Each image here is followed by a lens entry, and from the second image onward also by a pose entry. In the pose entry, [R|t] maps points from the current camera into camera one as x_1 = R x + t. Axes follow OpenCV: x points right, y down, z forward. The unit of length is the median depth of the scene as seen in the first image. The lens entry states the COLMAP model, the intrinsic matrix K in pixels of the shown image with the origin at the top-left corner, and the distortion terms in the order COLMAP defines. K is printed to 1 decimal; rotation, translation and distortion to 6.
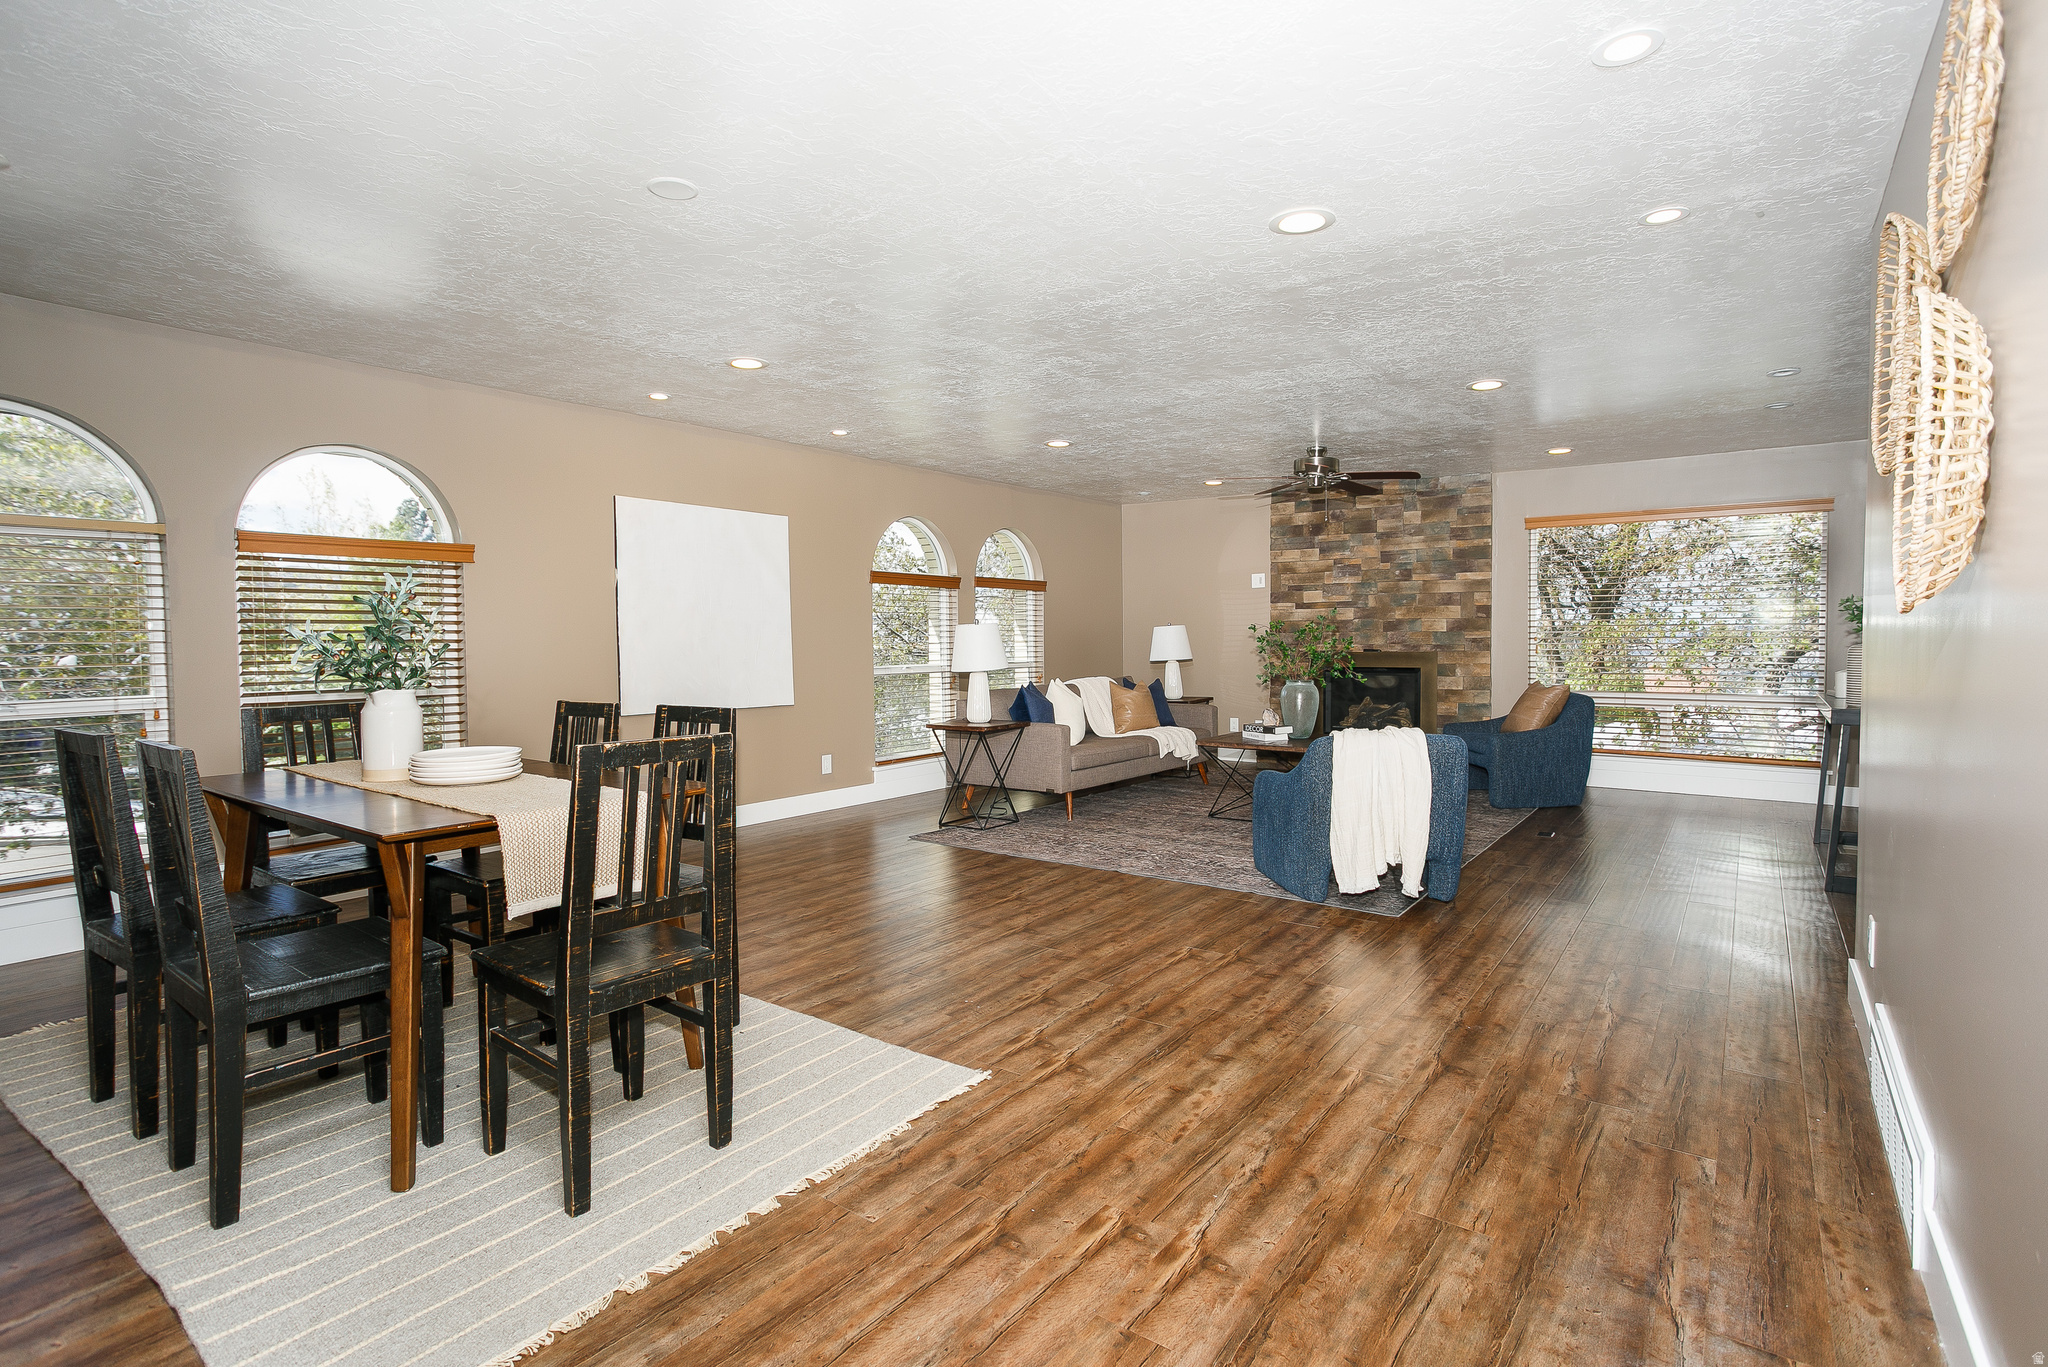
lens RADIAL K [[992.5, 0, 1021.9], [0, 992.5, 671.4], [0, 0, 1]] dist [-0.017106, 0.002344]
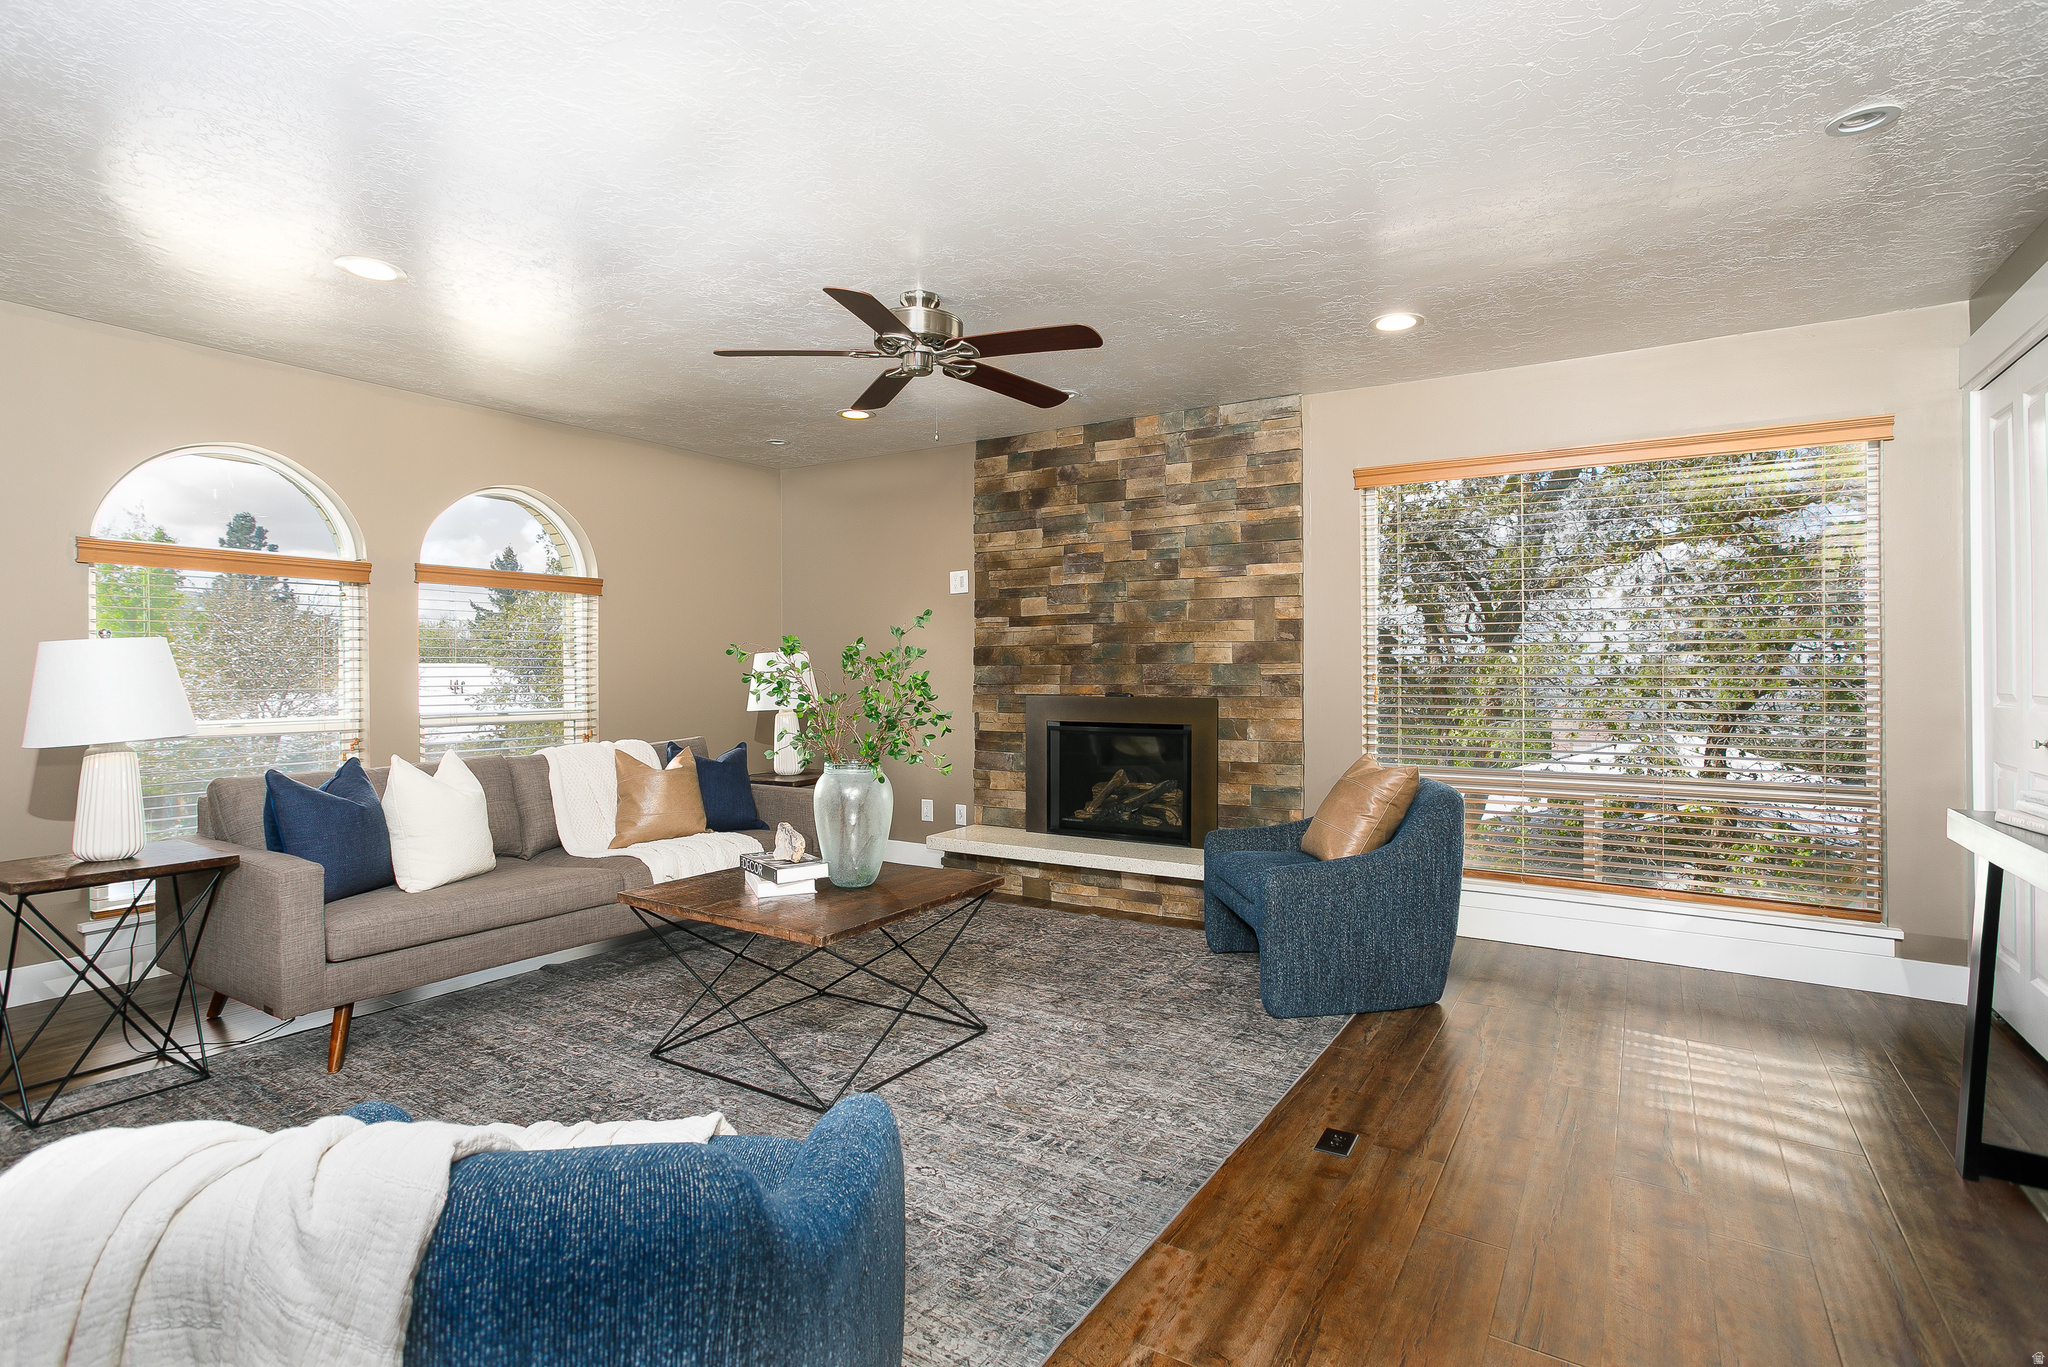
lens RADIAL K [[992.5, 0, 1023.3], [0, 992.5, 676.3], [0, 0, 1]] dist [-0.017106, 0.002344]
pose [[0.997033, 0.004002, 0.076871, 0.254582], [-0.001704, 0.999550, -0.029937, -0.014662], [-0.076956, 0.029717, 0.996592, 0.411675]]
